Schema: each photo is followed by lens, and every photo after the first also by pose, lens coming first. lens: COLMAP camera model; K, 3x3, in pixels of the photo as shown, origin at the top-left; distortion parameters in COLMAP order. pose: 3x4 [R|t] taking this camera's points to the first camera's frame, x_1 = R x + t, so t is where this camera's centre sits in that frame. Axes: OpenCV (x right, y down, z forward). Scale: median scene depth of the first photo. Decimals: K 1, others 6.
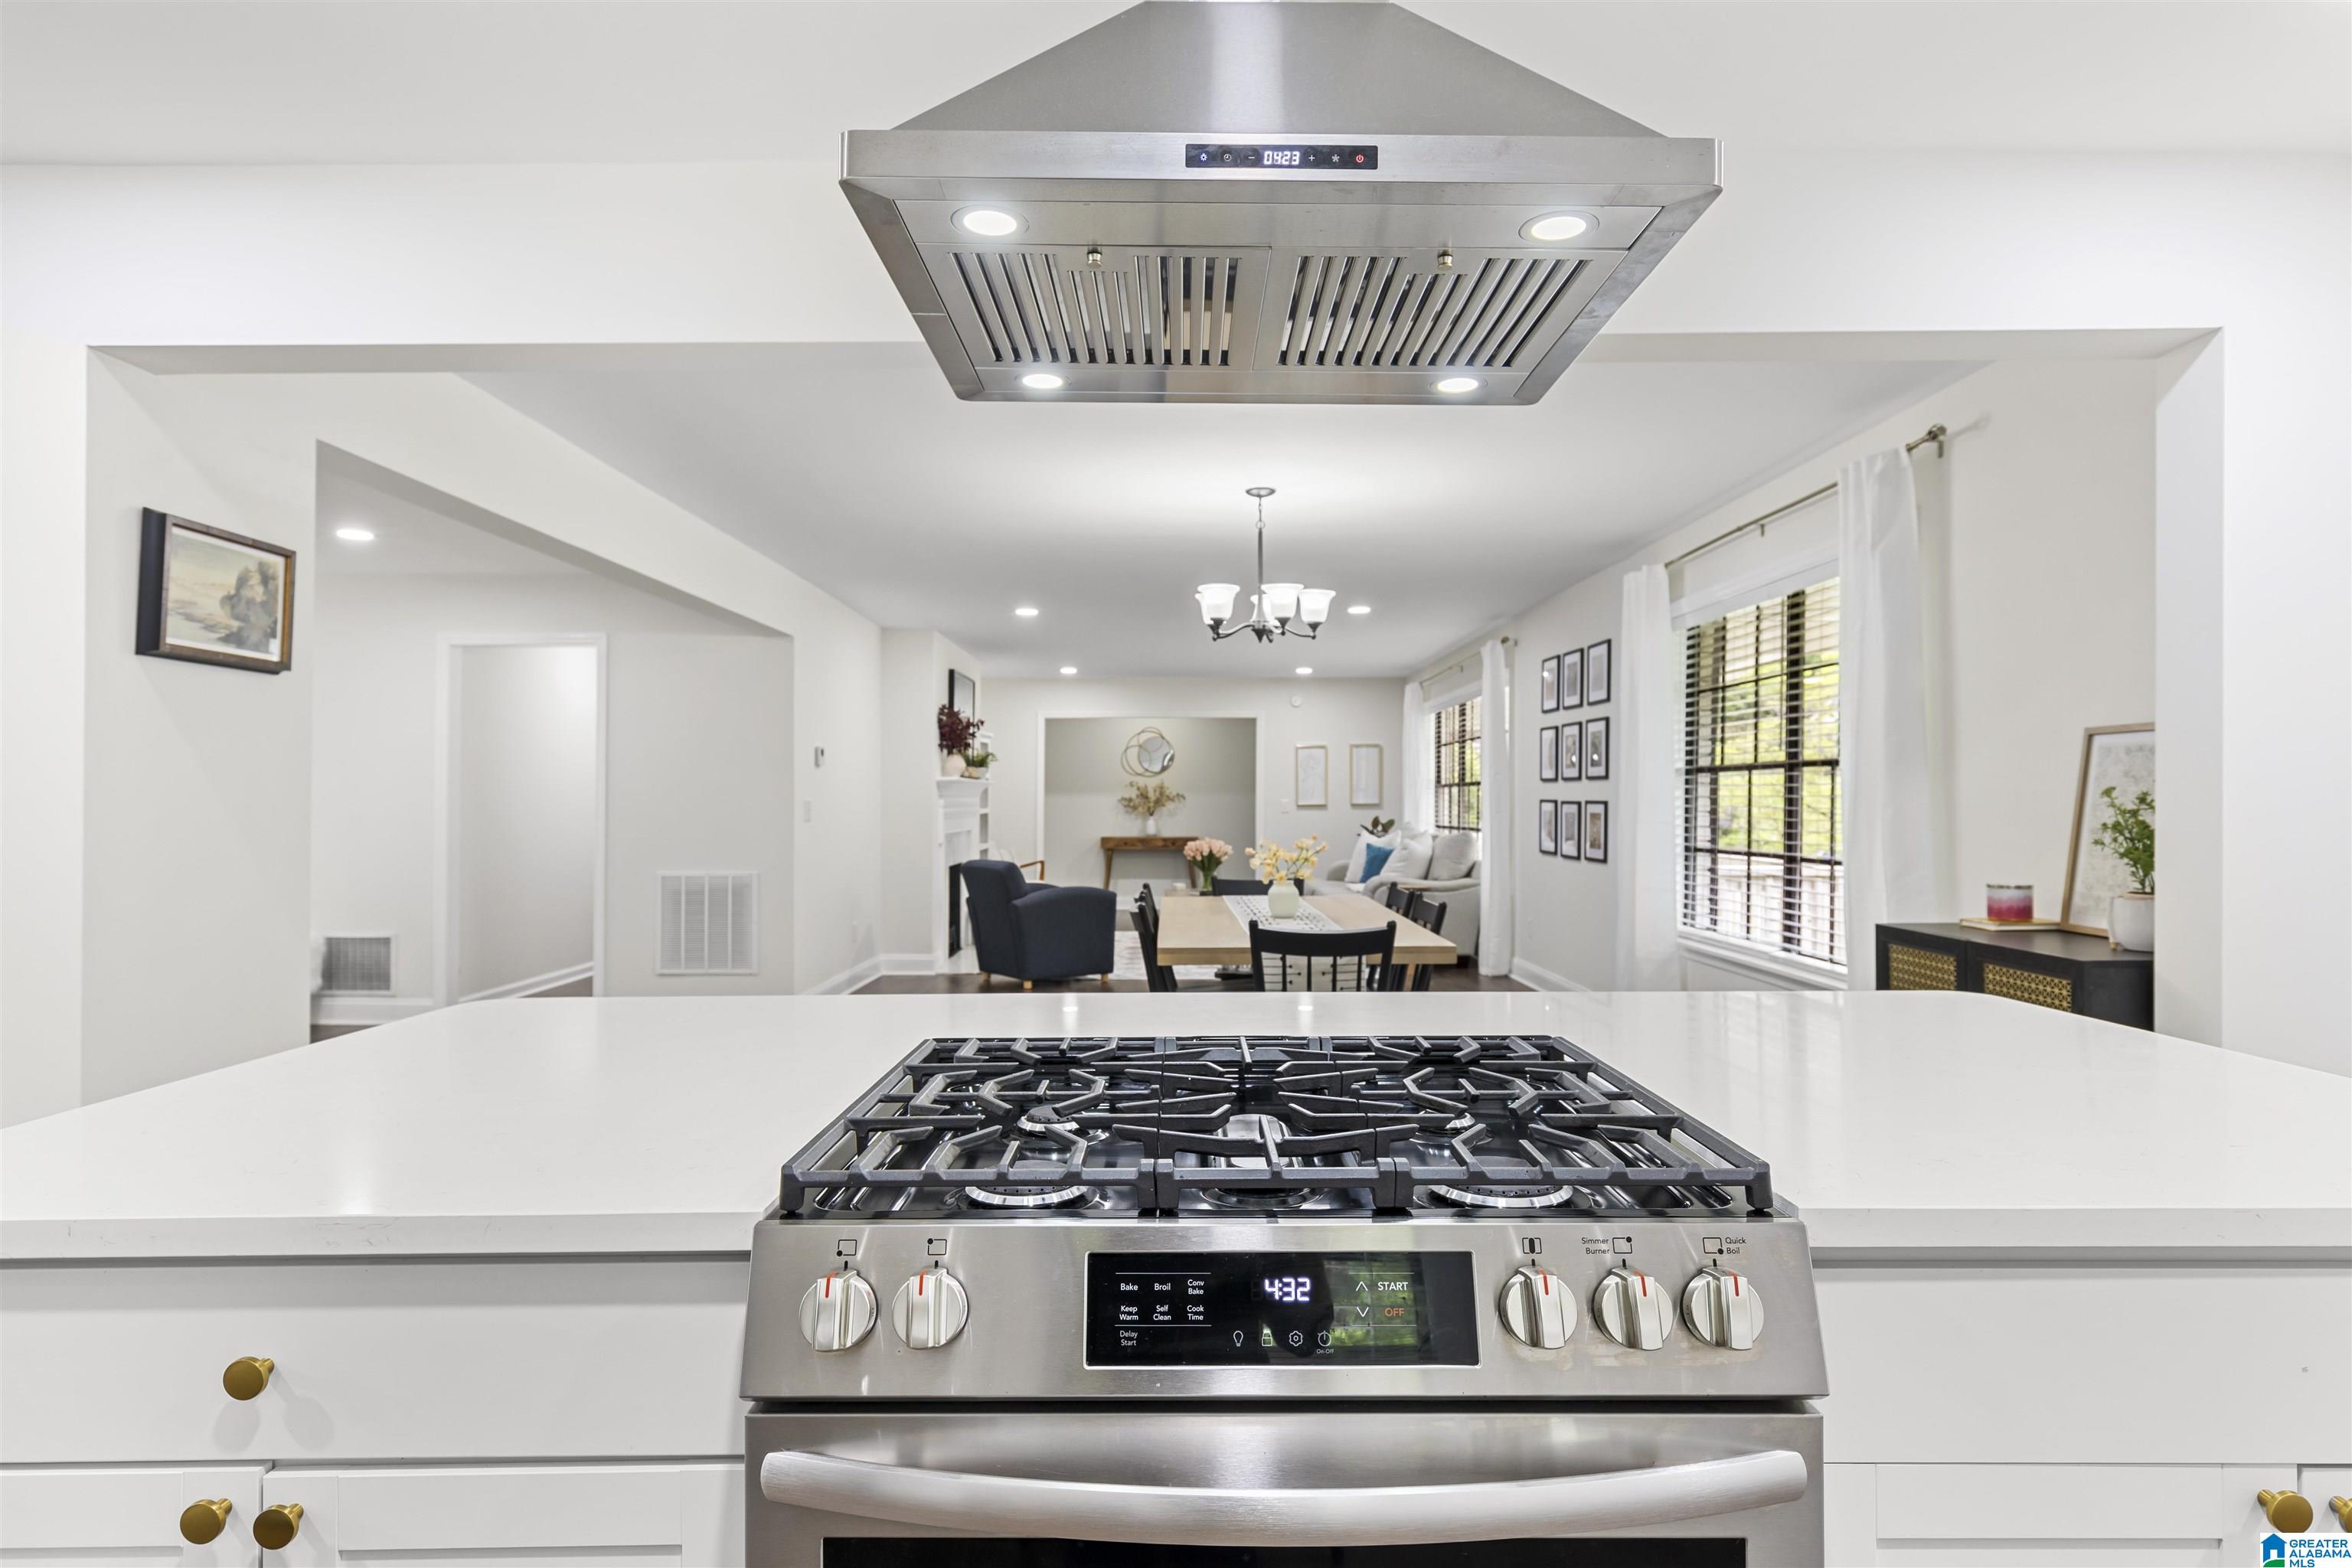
lens RADIAL K [[1322.5, 0, 1176.0], [0, 1322.5, 784.0], [0, 0, 1]] dist [0.000766, -0.000144]
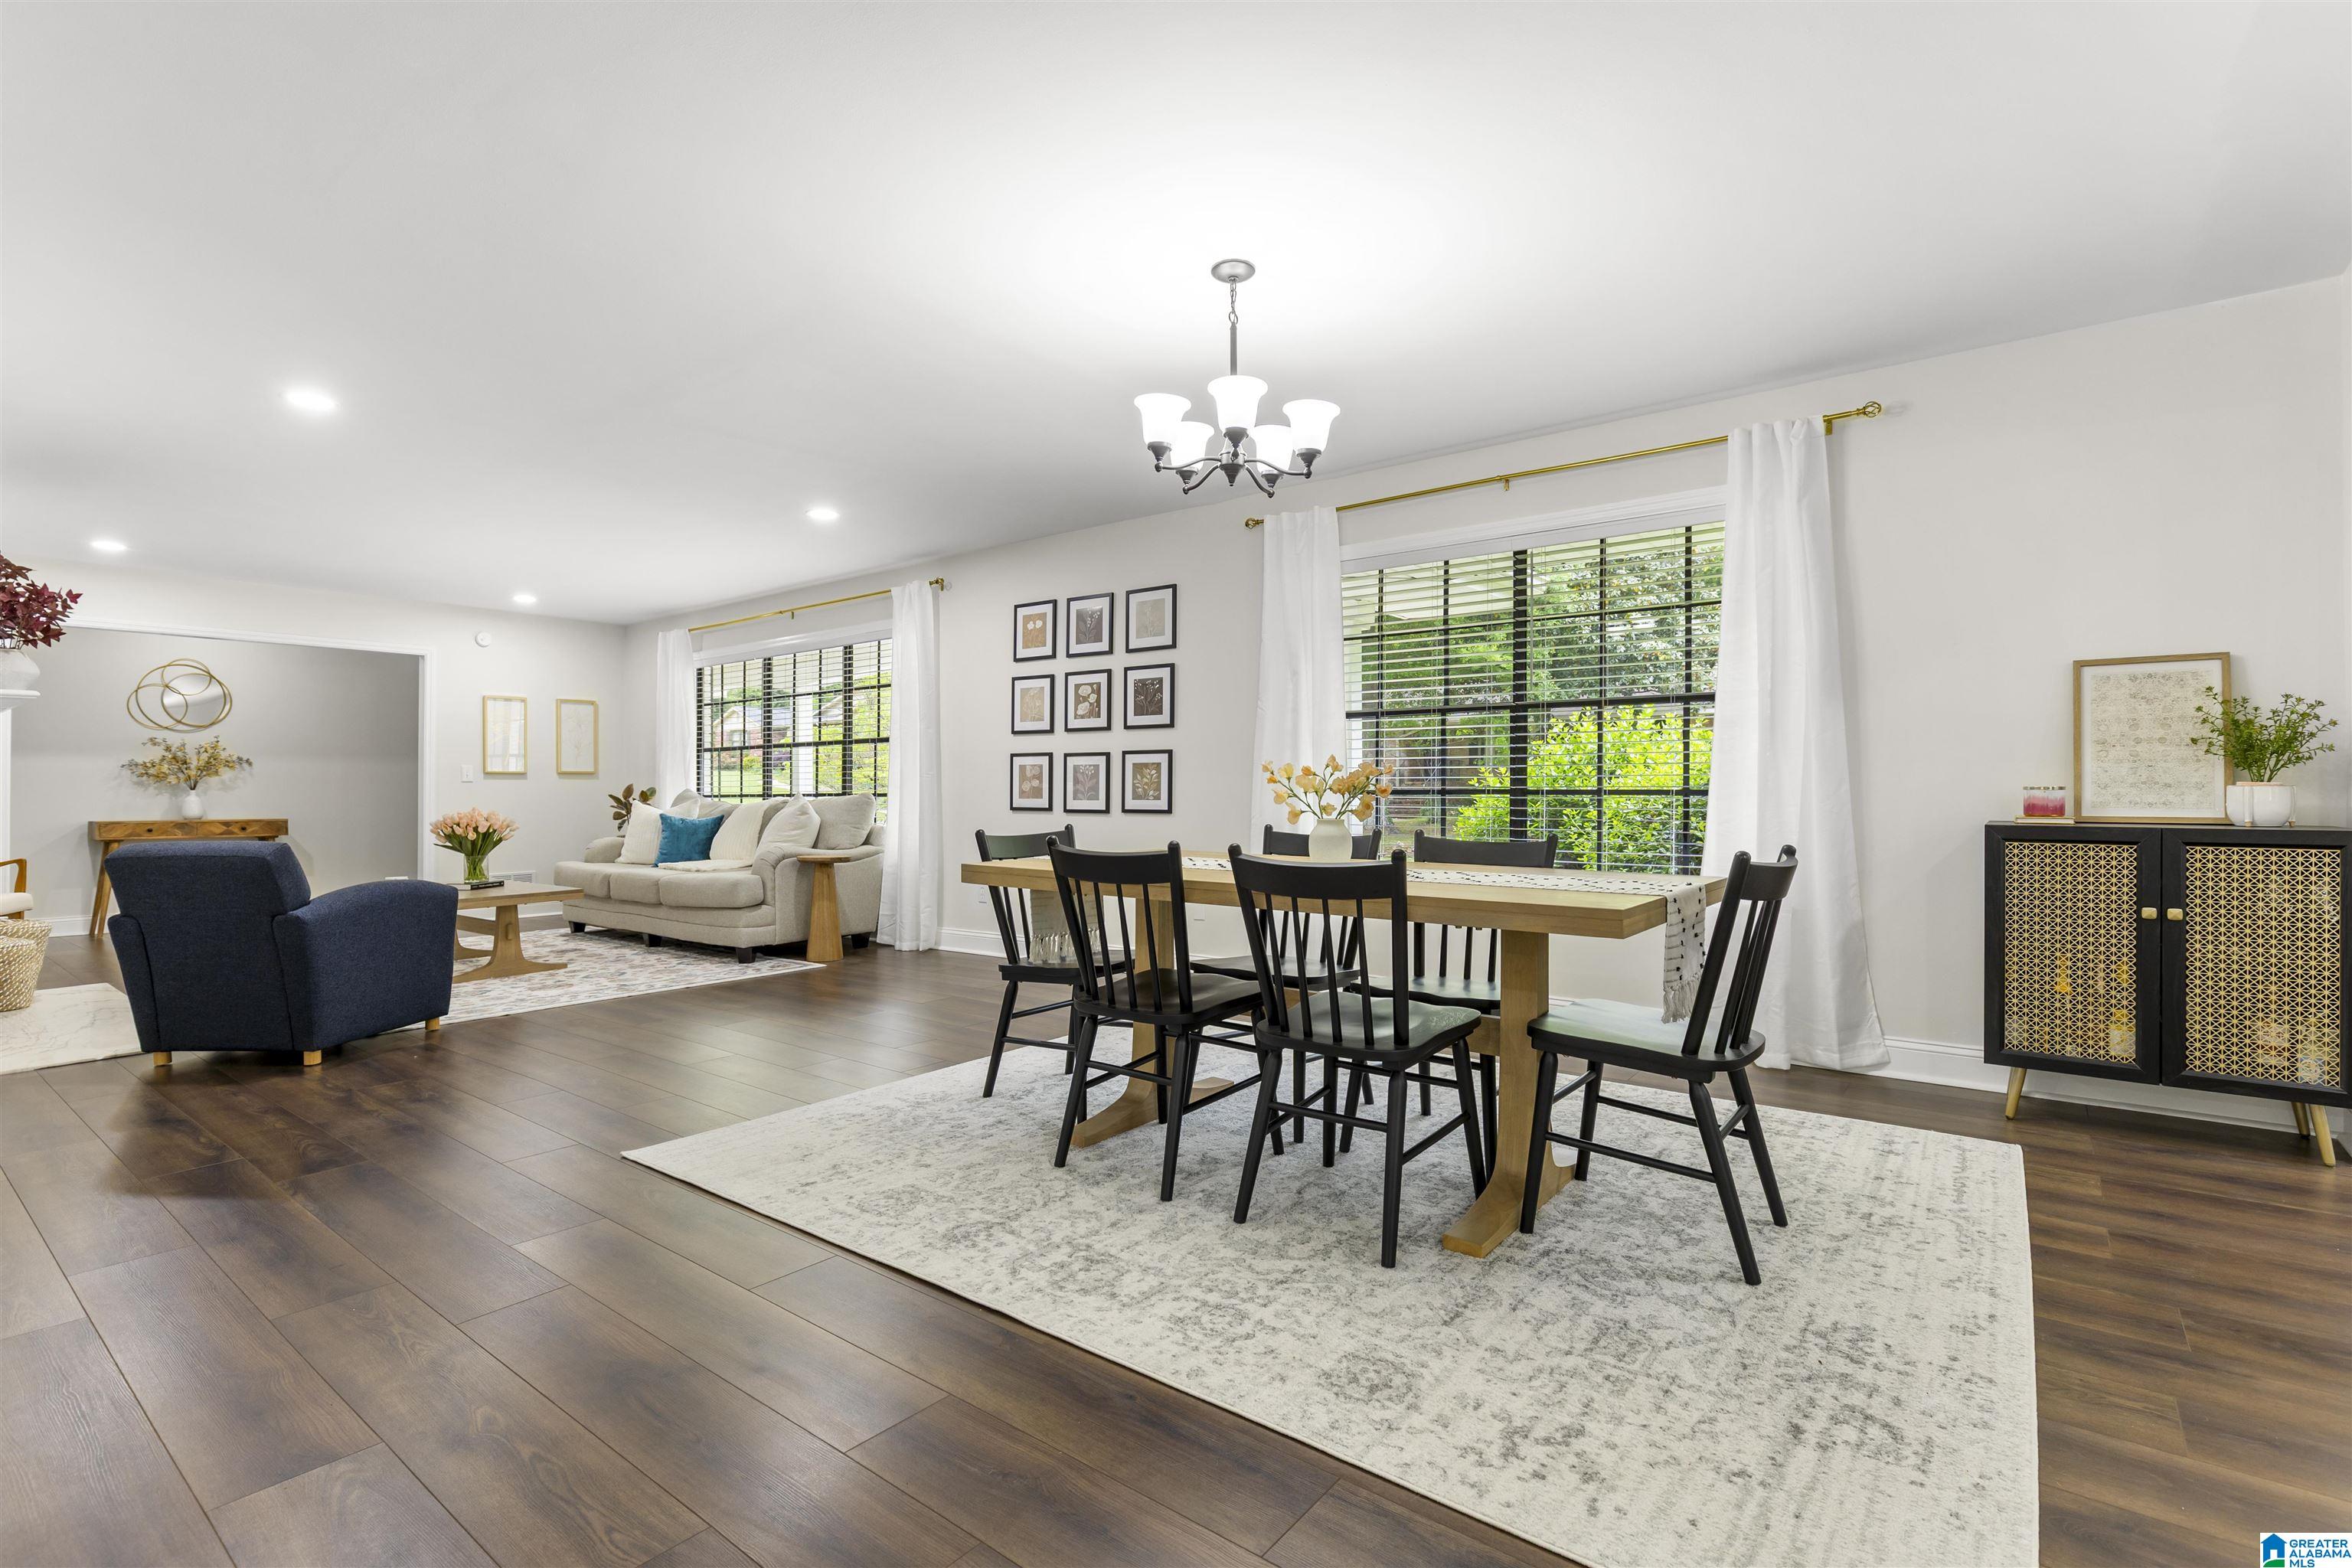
lens RADIAL K [[1105.2, 0, 1176.0], [0, 1105.2, 784.0], [0, 0, 1]] dist [-0.004874, -0.000836]
pose [[0.609515, 0.005237, 0.792757, -0.256811], [-0.005815, 0.999981, -0.002135, 0.031913], [-0.792753, -0.003308, 0.609534, 0.407747]]
